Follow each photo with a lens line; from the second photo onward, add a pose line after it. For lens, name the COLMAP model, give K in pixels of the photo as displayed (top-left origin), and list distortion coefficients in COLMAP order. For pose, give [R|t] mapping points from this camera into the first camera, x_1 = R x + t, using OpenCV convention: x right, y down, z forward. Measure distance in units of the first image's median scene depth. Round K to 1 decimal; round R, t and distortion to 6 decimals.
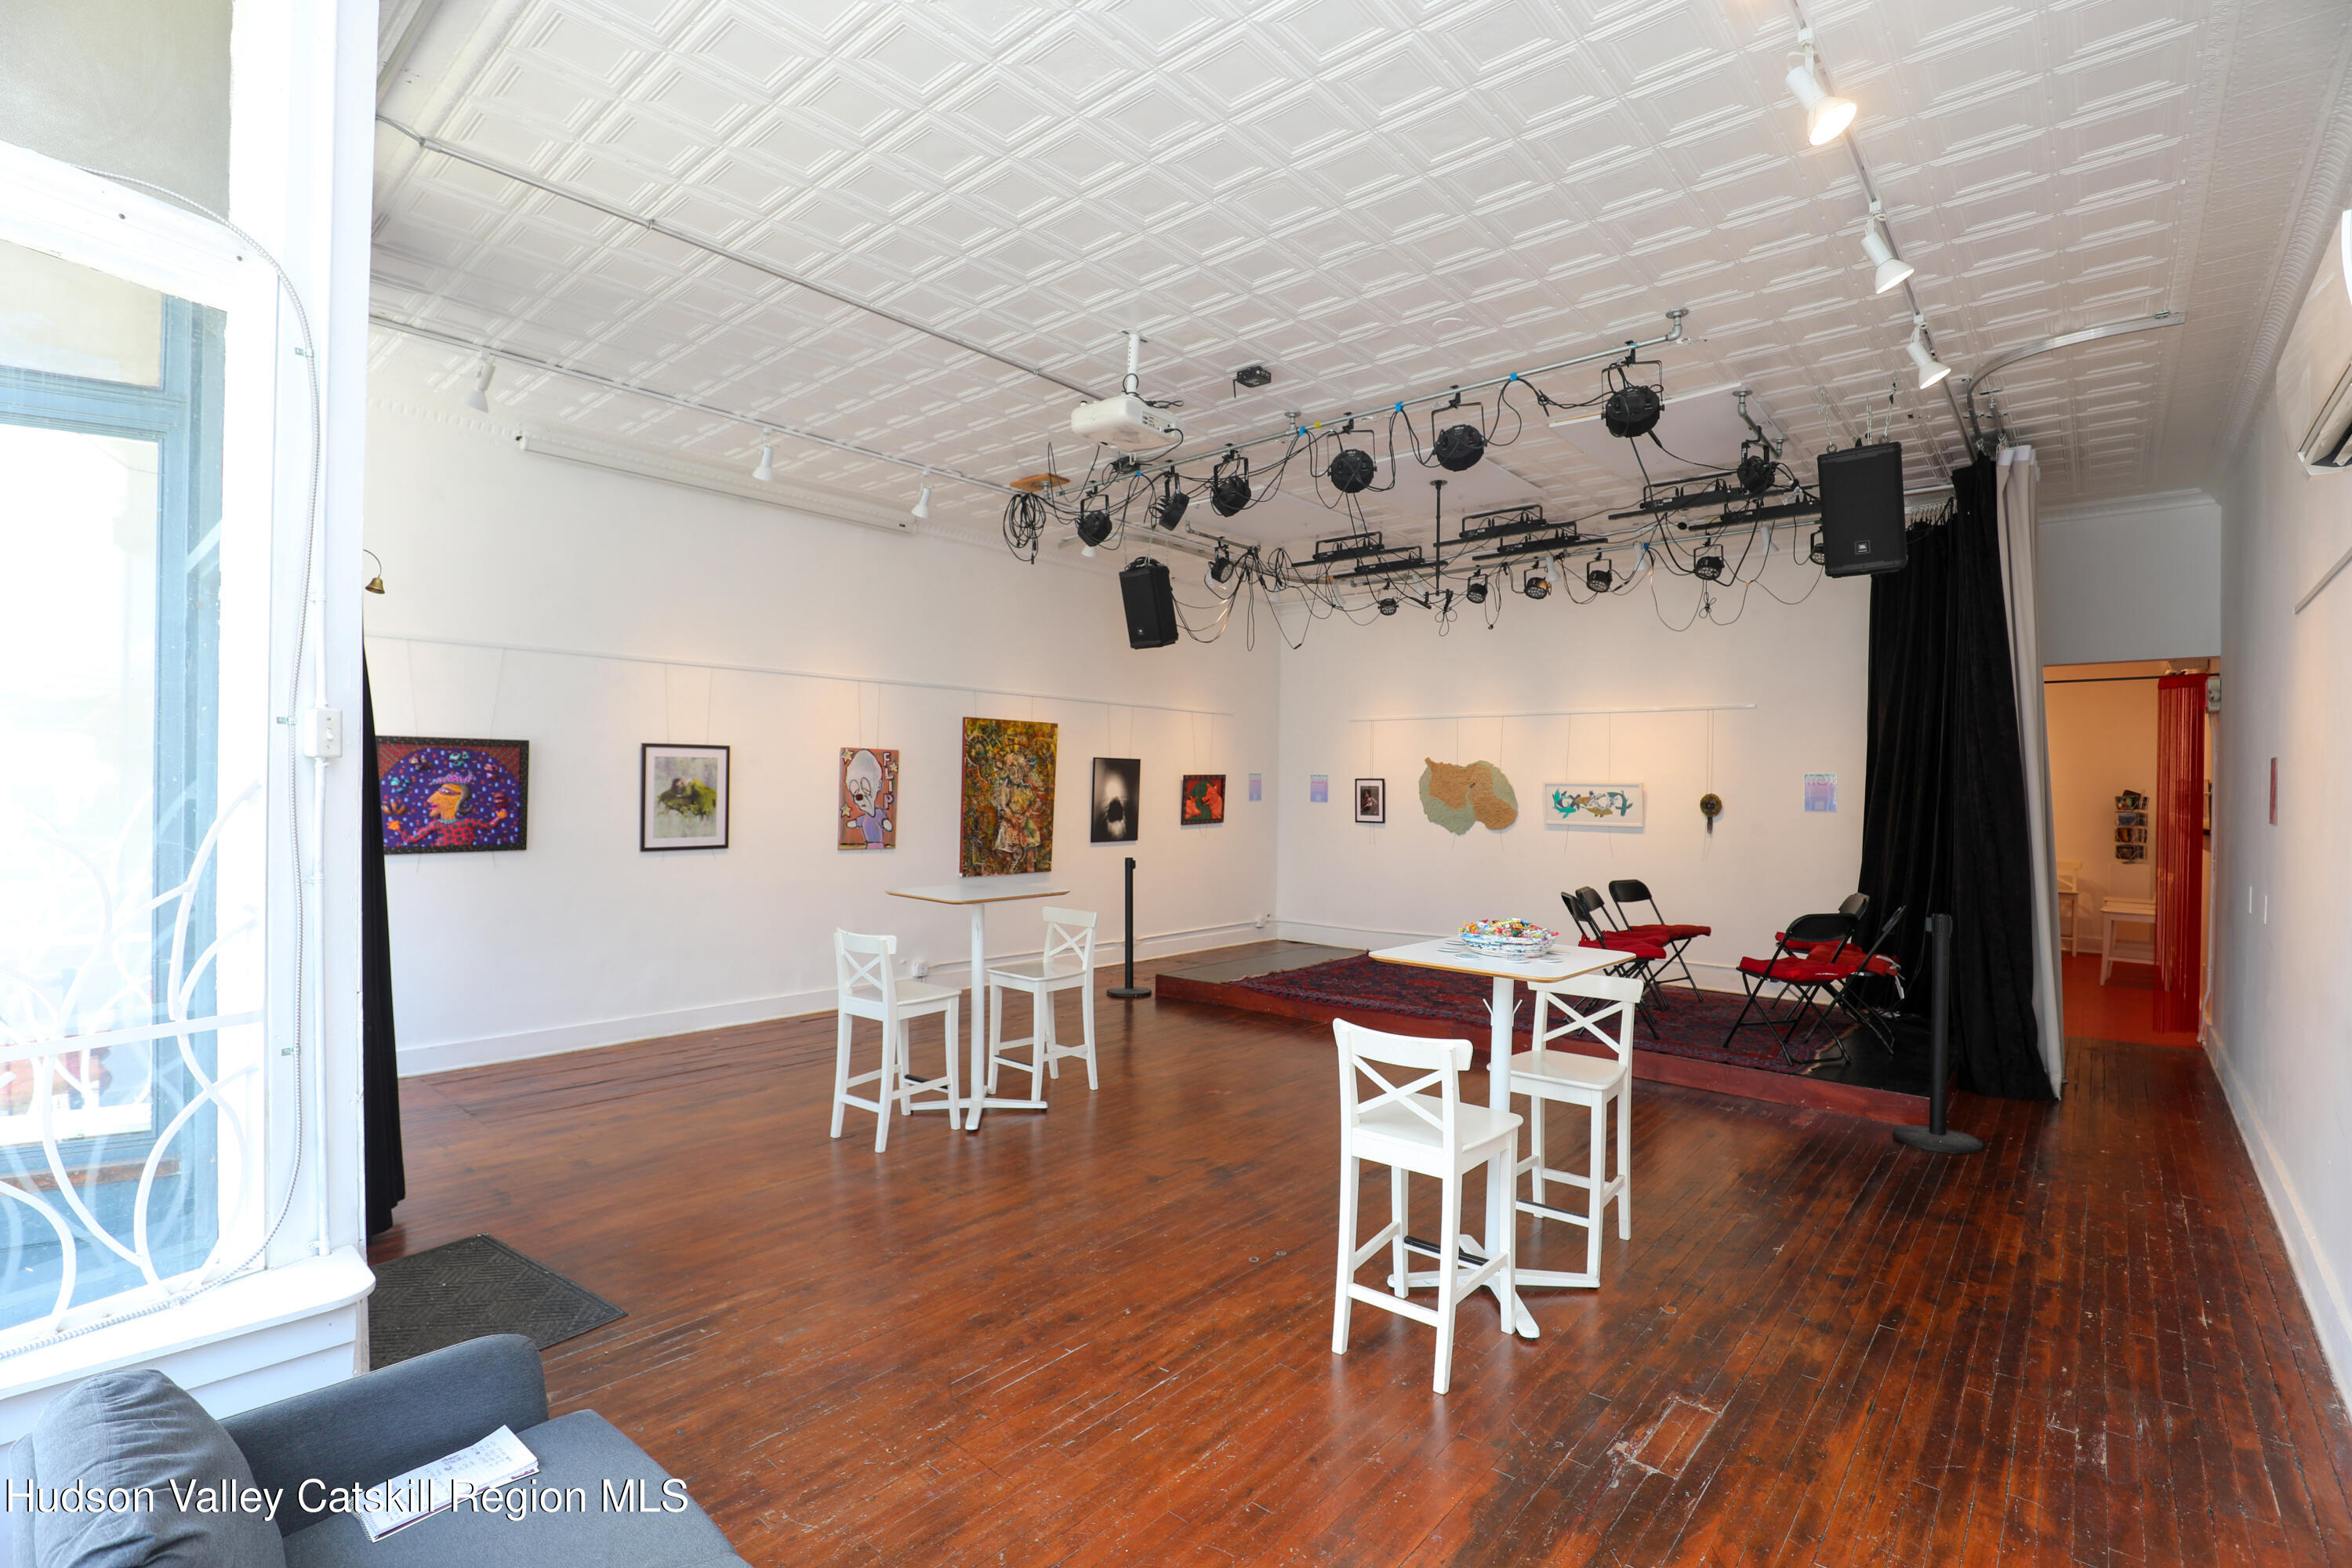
lens RADIAL K [[1071.3, 0, 1168.6], [0, 1071.3, 792.4], [0, 0, 1]] dist [-0.037627, 0.007508]
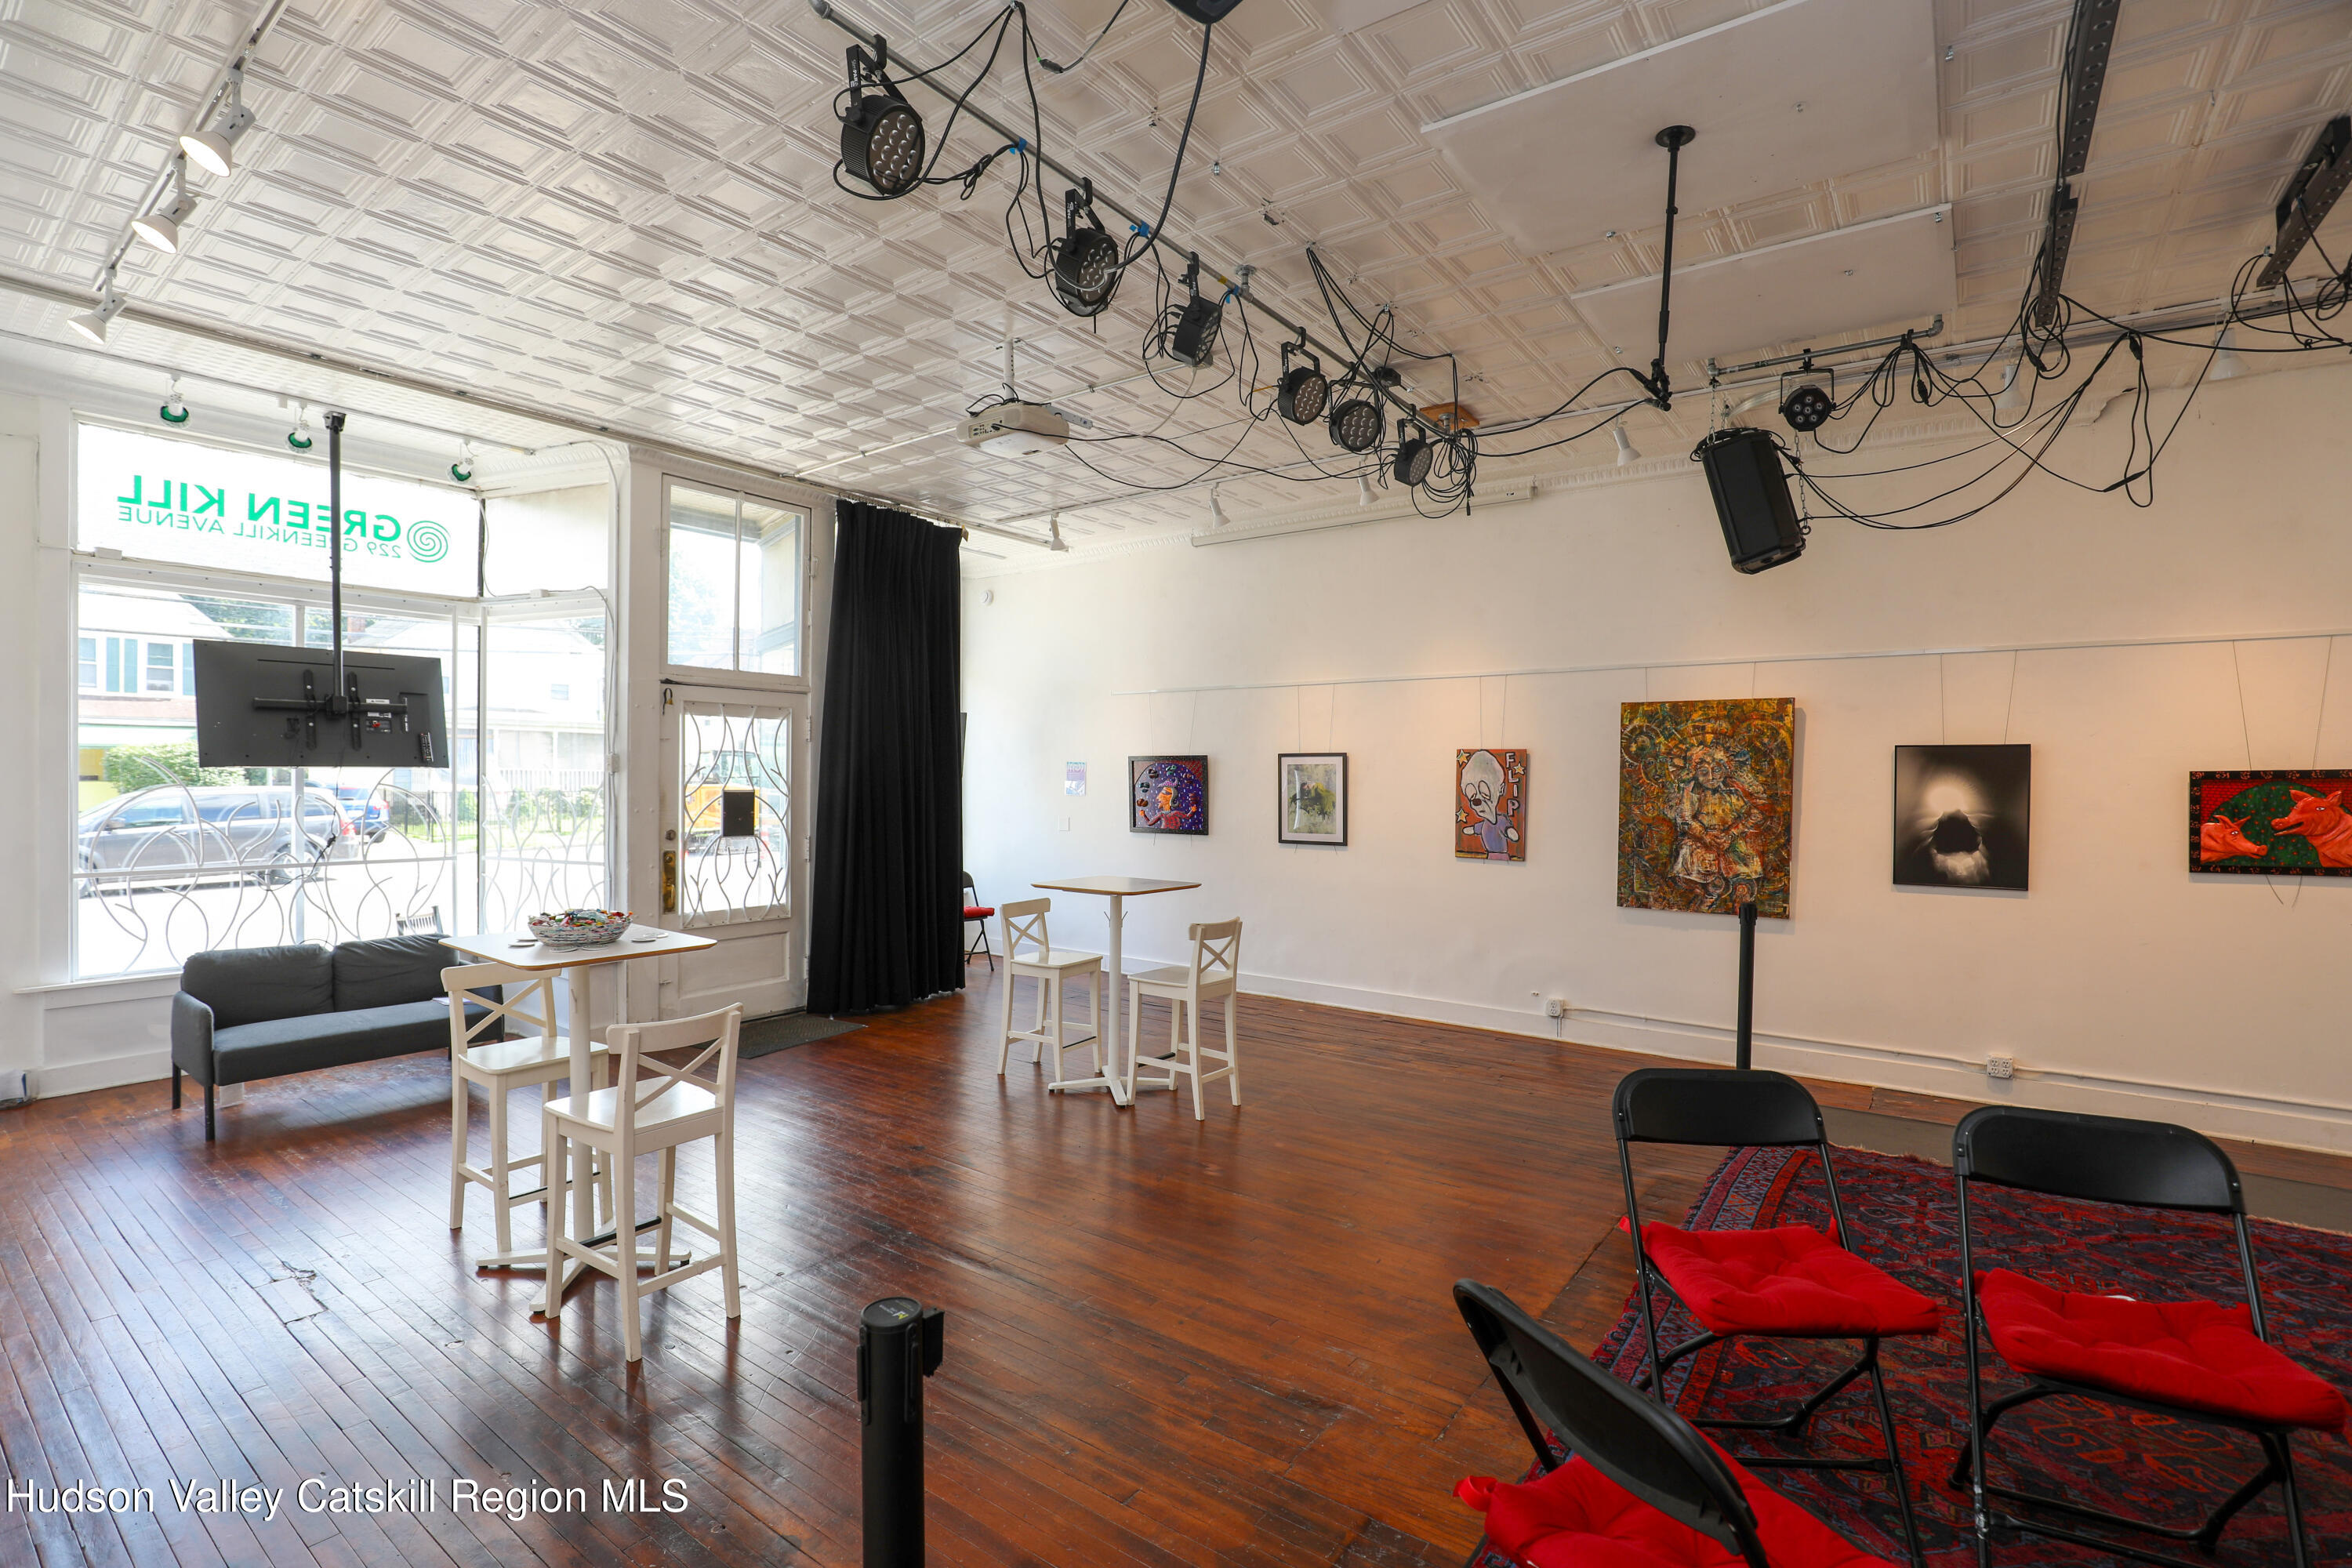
lens RADIAL K [[1071.3, 0, 1168.6], [0, 1071.3, 792.4], [0, 0, 1]] dist [-0.037627, 0.007508]
pose [[0.081434, -0.000275, -0.996679, 0.613700], [-0.014534, 0.999893, -0.001464, 0.001333], [0.996573, 0.014605, 0.081422, 0.660497]]
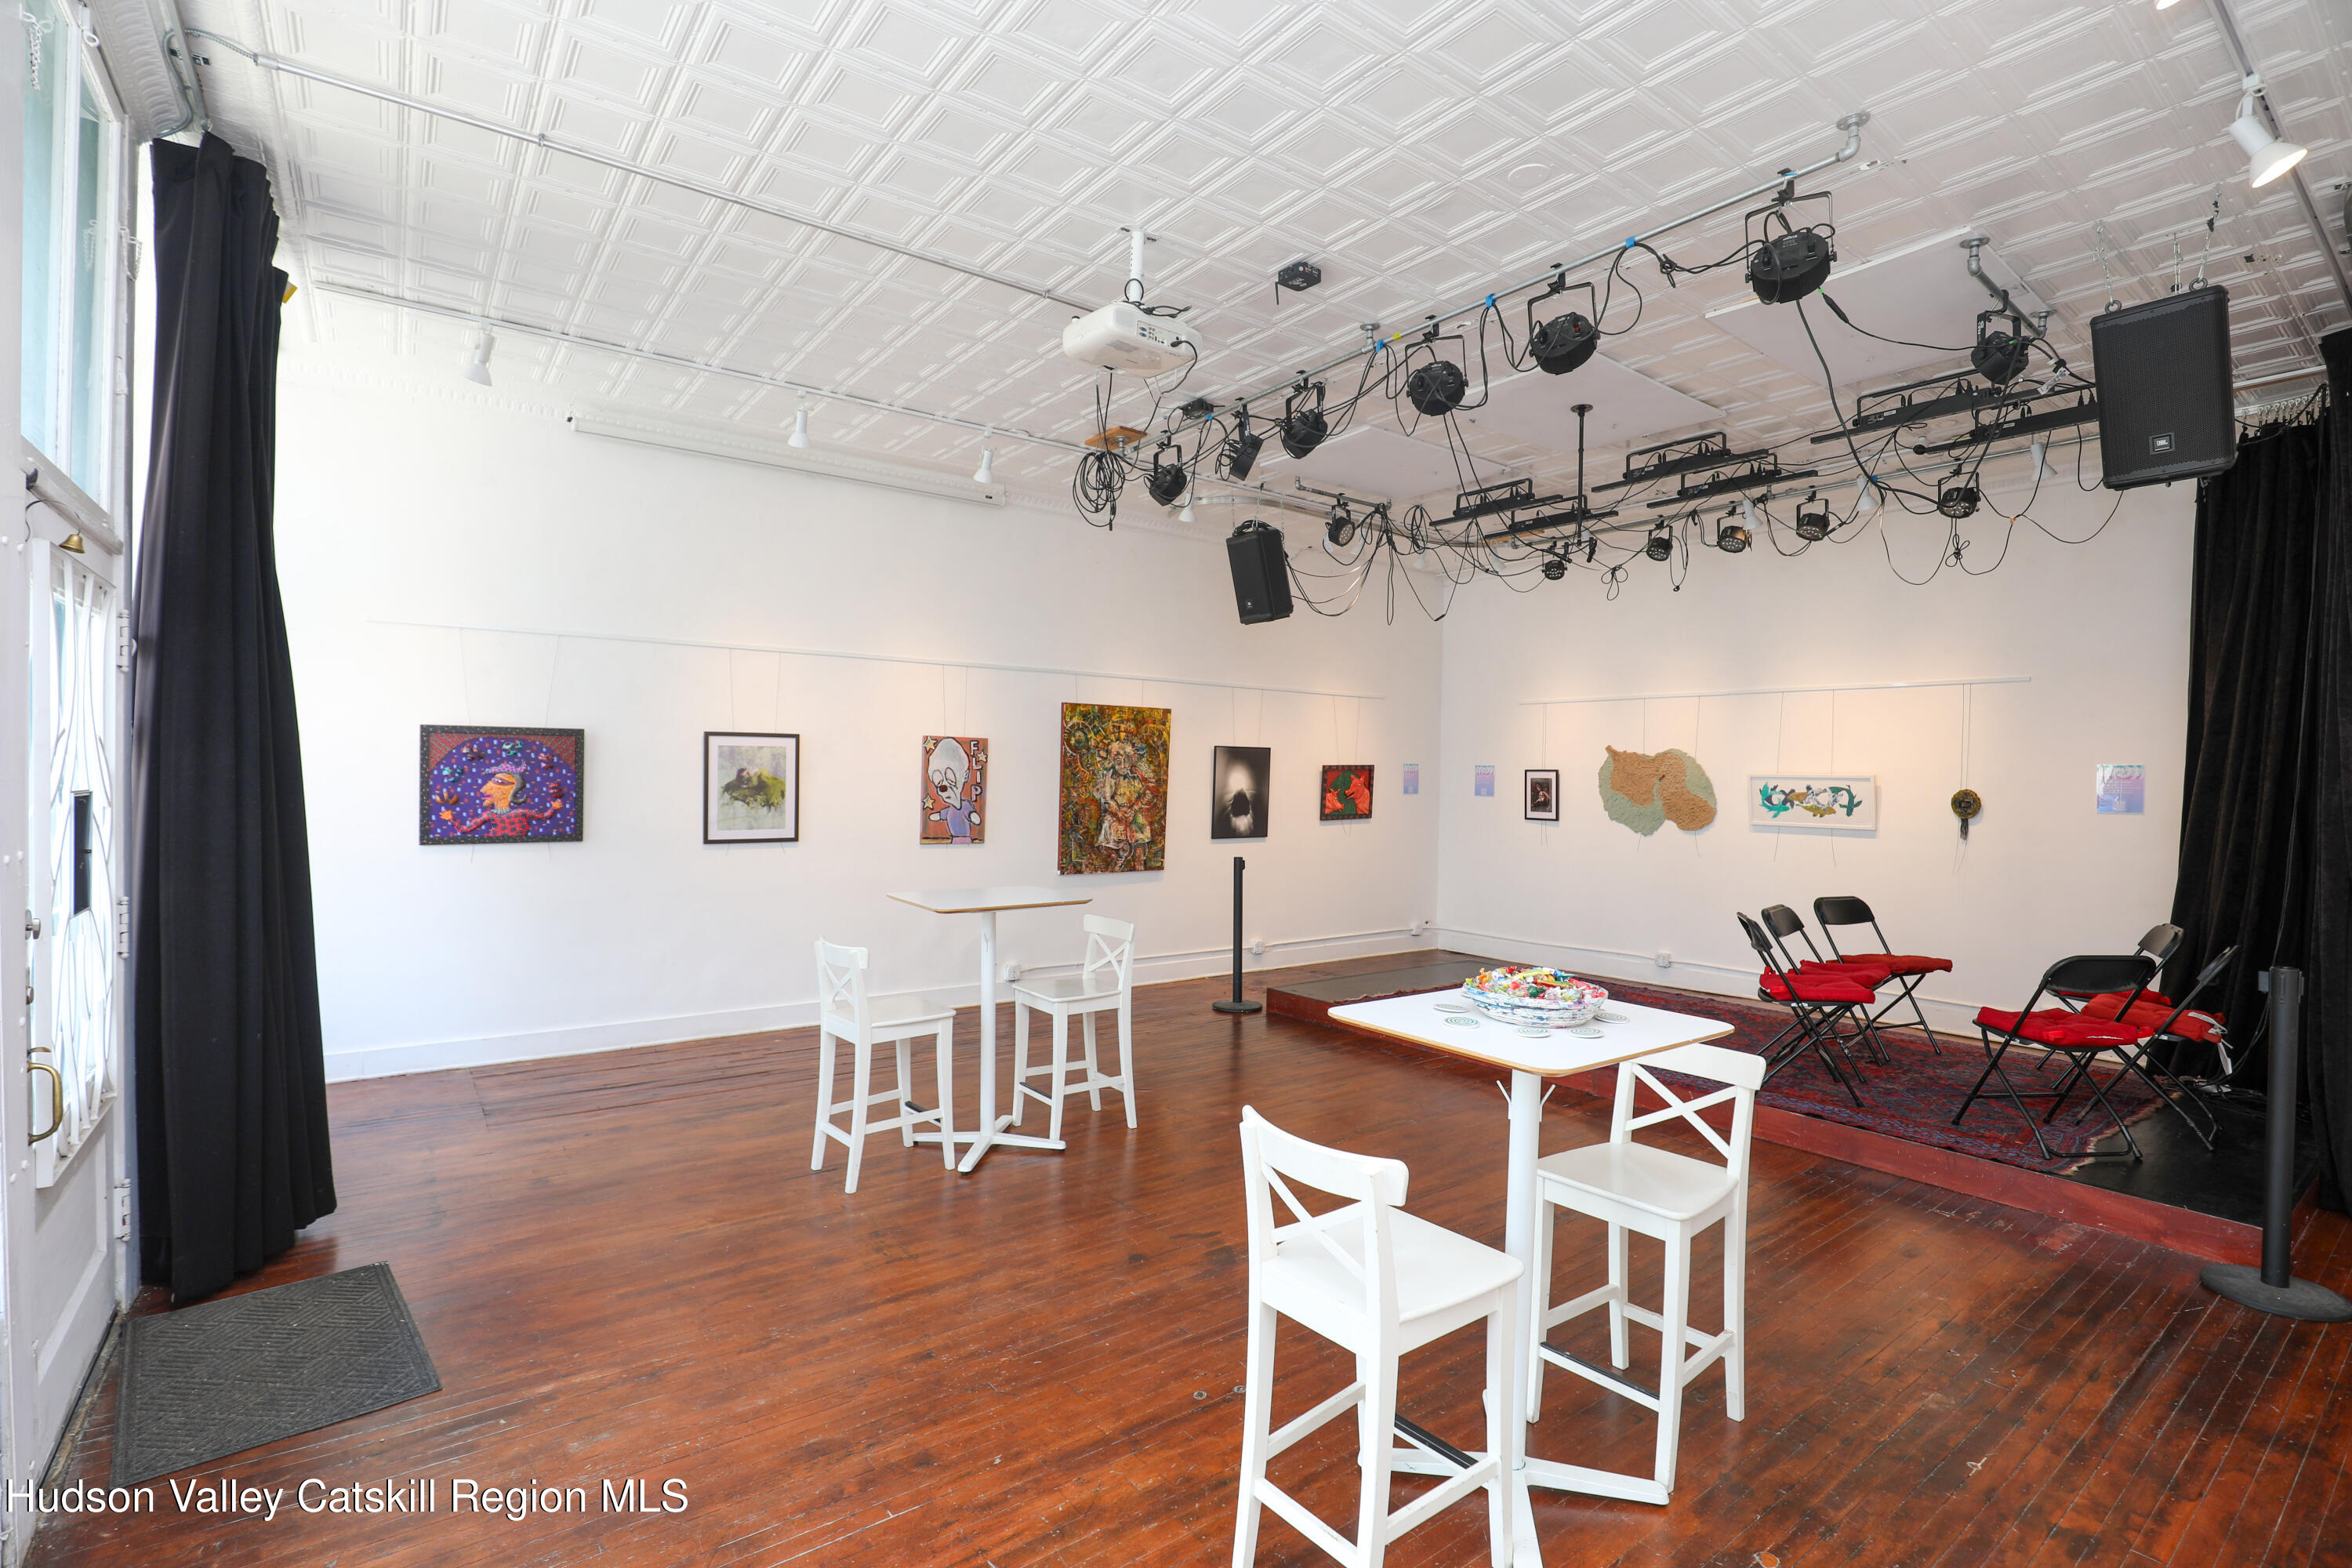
lens RADIAL K [[1074.9, 0, 1171.8], [0, 1074.9, 793.0], [0, 0, 1]] dist [-0.040441, 0.009925]
pose [[0.978708, 0.005889, -0.205171, 0.101418], [-0.004046, 0.999948, 0.009401, -0.001276], [0.205216, -0.008371, 0.978681, 0.117631]]
